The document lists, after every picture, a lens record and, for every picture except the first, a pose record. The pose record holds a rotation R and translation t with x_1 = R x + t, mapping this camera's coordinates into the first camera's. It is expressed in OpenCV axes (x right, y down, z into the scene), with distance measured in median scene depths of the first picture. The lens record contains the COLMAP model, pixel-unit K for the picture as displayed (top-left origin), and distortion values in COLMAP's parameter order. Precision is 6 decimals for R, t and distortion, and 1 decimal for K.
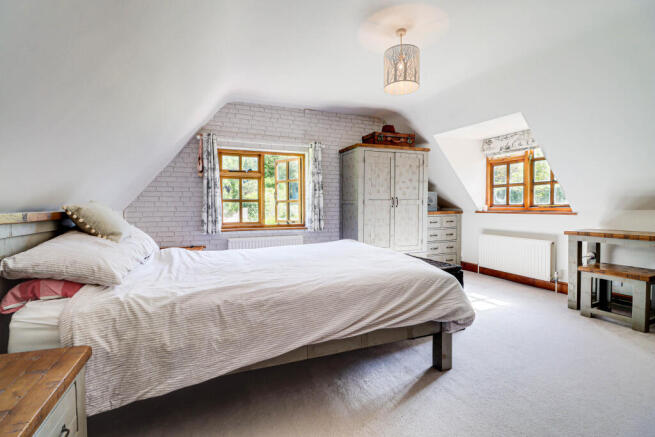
lens RADIAL K [[308.7, 0, 328.8], [0, 308.7, 214.4], [0, 0, 1]] dist [-0.008091, -0.009931]
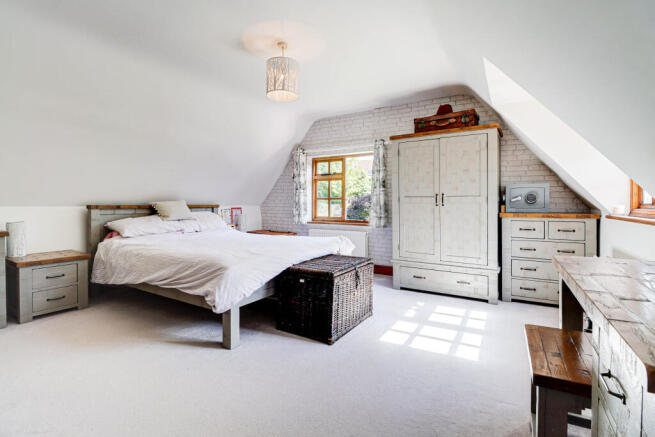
lens RADIAL K [[308.7, 0, 322.2], [0, 308.7, 204.4], [0, 0, 1]] dist [-0.008091, -0.009931]
pose [[0.586109, 0.009870, -0.810172, 0.683230], [-0.027827, 0.999581, -0.007954, -0.012109], [0.809754, 0.027207, 0.586138, 0.277254]]
